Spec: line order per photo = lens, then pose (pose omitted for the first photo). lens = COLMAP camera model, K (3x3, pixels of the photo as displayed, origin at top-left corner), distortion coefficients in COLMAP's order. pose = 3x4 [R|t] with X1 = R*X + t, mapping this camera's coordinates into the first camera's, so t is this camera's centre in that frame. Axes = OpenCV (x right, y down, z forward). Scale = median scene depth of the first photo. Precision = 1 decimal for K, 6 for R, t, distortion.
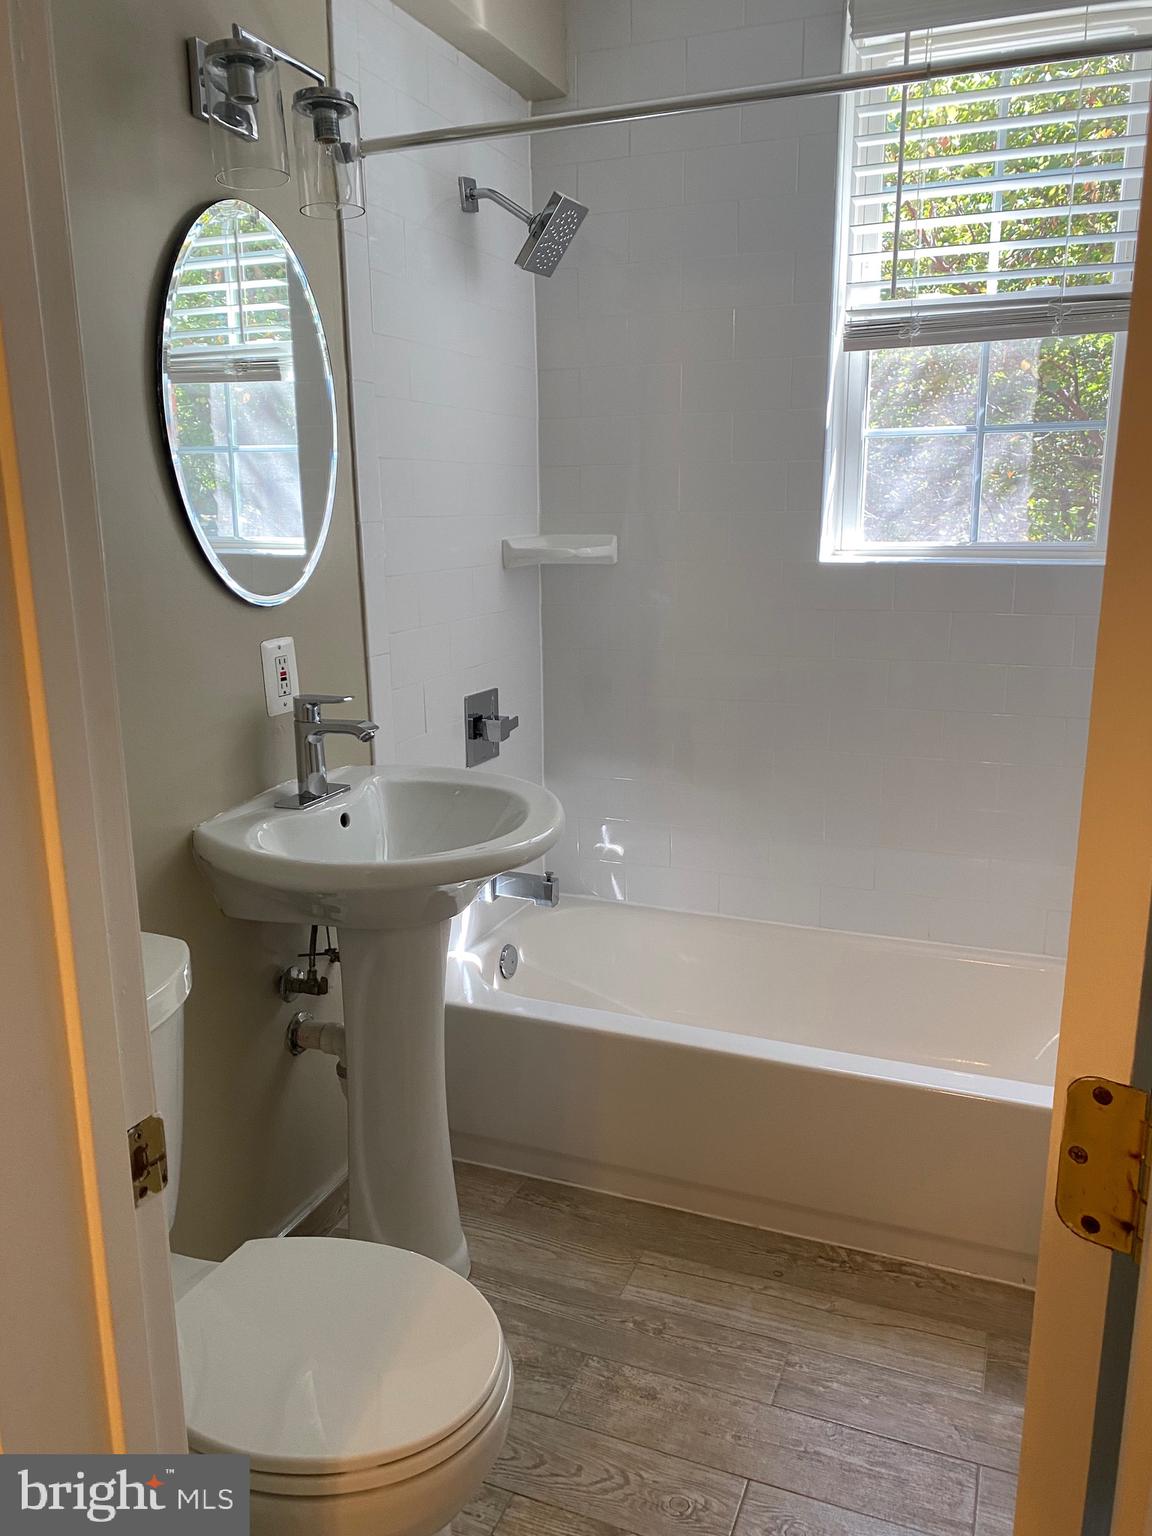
lens RADIAL K [[1168.7, 0, 606.8], [0, 1168.7, 772.4], [0, 0, 1]] dist [0.052260, -0.016923]
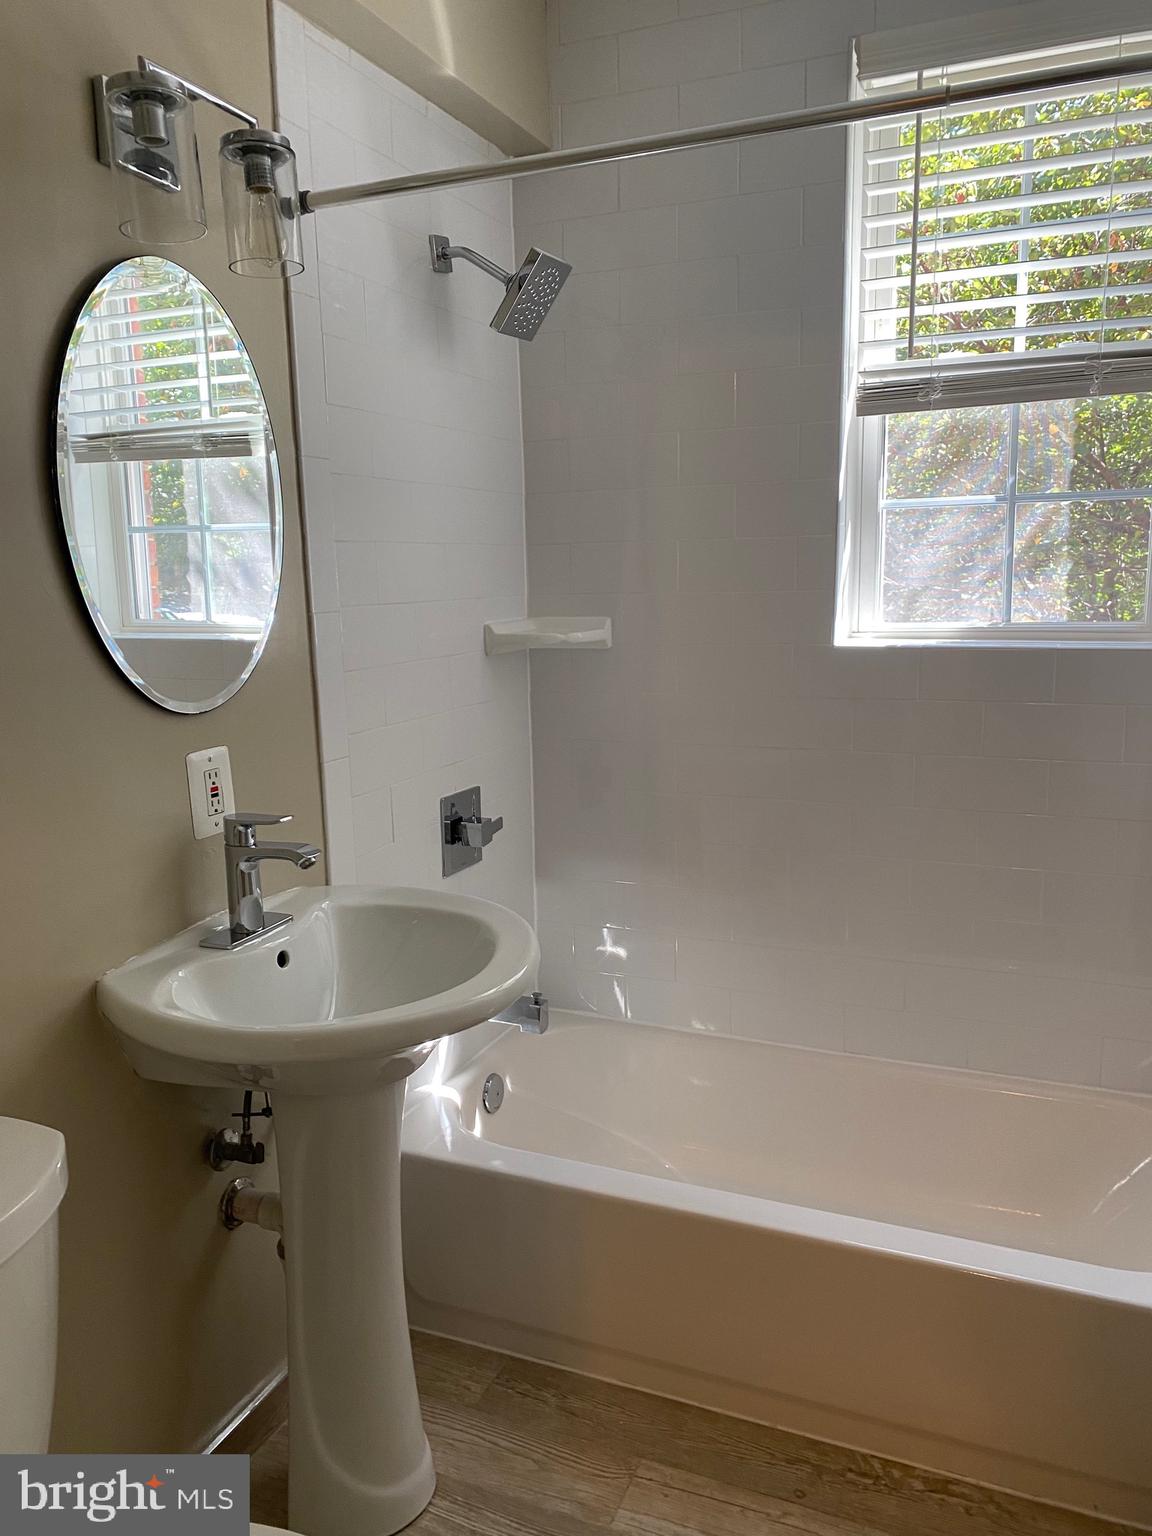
lens RADIAL K [[1168.7, 0, 606.8], [0, 1168.7, 772.4], [0, 0, 1]] dist [0.052260, -0.016923]
pose [[0.999759, -0.008642, -0.020187, 0.026935], [0.007587, 0.998629, -0.051786, -0.041454], [0.020607, 0.051620, 0.998454, 0.115344]]
